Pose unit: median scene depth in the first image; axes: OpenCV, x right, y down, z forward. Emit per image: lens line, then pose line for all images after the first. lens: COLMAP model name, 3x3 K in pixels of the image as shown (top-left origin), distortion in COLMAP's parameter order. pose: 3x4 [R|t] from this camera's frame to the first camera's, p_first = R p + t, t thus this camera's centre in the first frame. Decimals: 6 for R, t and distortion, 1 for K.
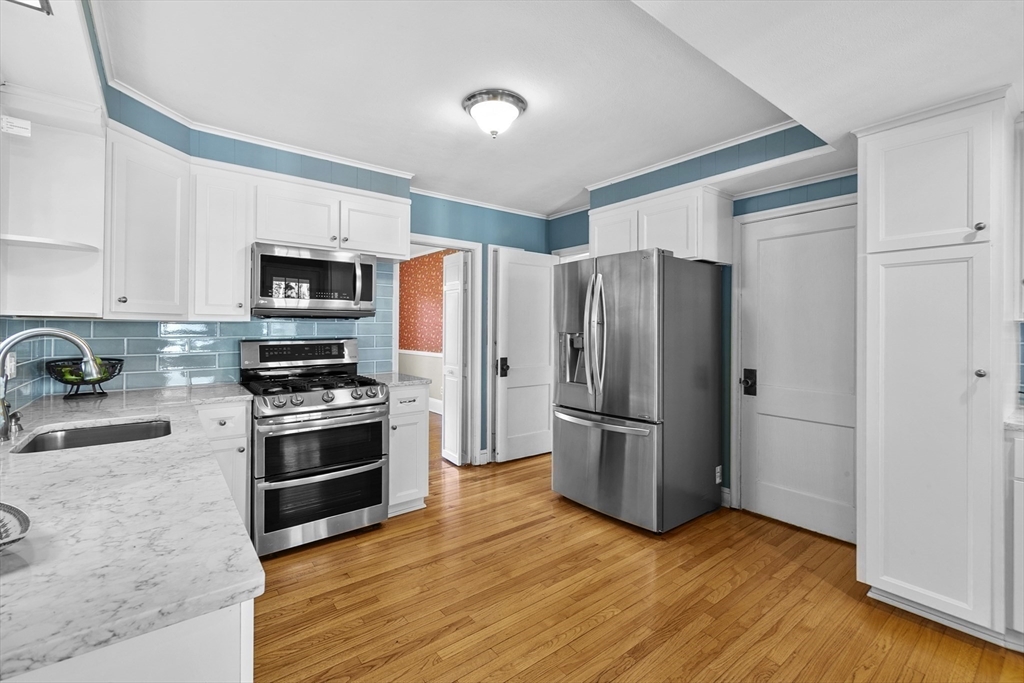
lens RADIAL K [[442.4, 0, 508.4], [0, 442.4, 333.6], [0, 0, 1]] dist [0.008996, -0.001915]
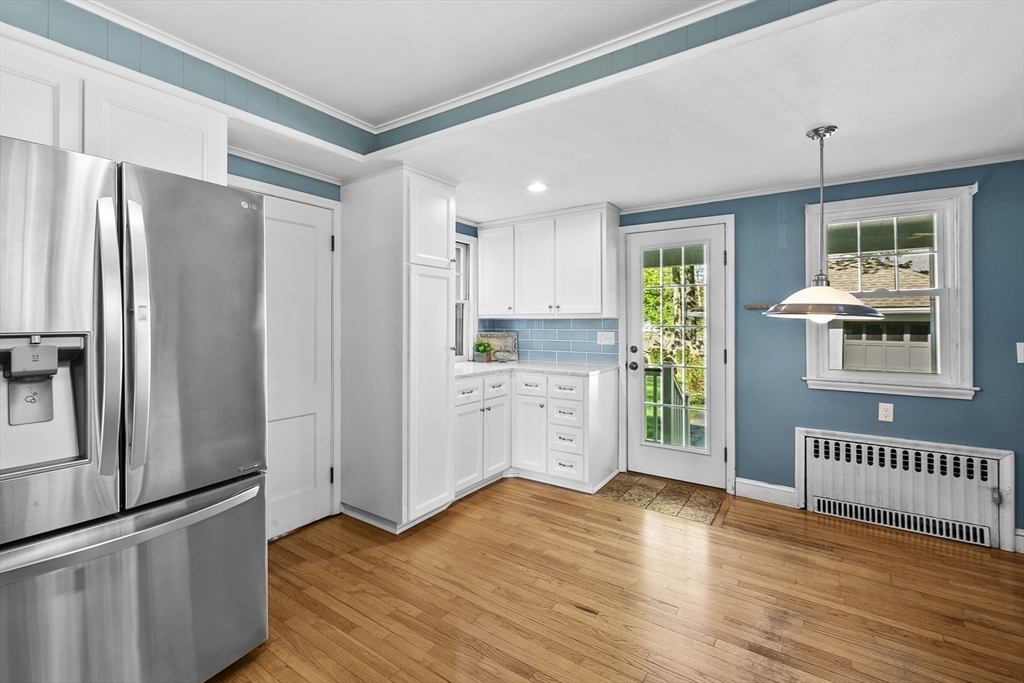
lens RADIAL K [[442.4, 0, 515.9], [0, 442.4, 317.2], [0, 0, 1]] dist [0.008996, -0.001915]
pose [[-0.299365, 0.006284, 0.954118, -0.536795], [0.006968, 0.999966, -0.004400, -0.015372], [-0.954113, 0.005331, -0.299399, 1.161185]]
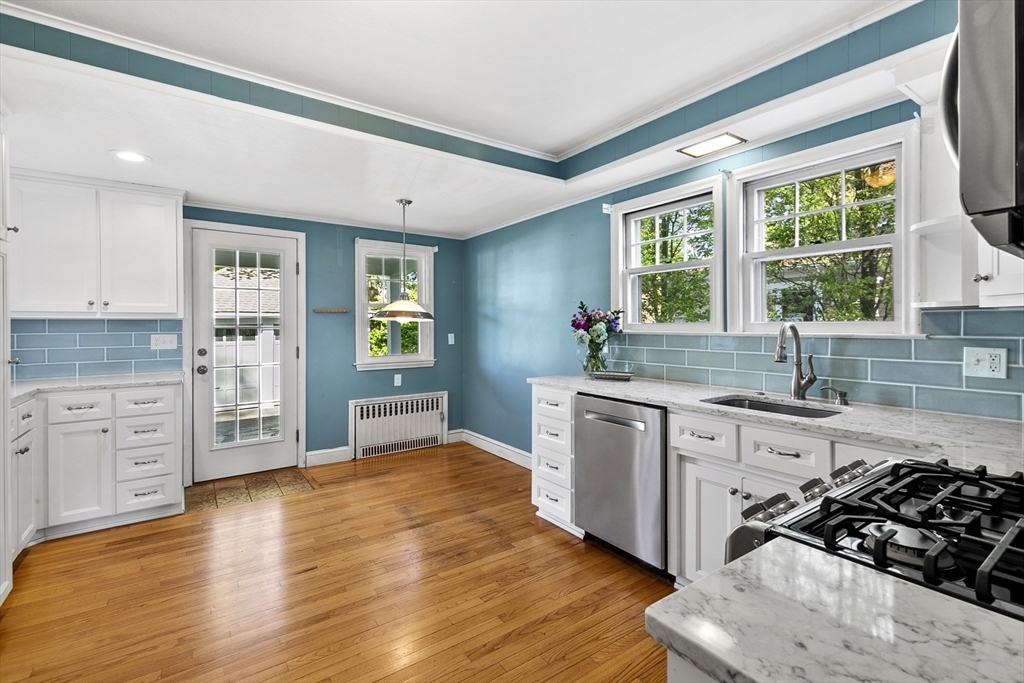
lens RADIAL K [[452.6, 0, 501.2], [0, 452.6, 323.9], [0, 0, 1]] dist [0.008189, -0.002678]
pose [[-0.997400, -0.001176, 0.072049, -0.209545], [-0.000606, 0.999968, 0.007929, -0.012475], [-0.072056, 0.007865, -0.997370, 1.866387]]
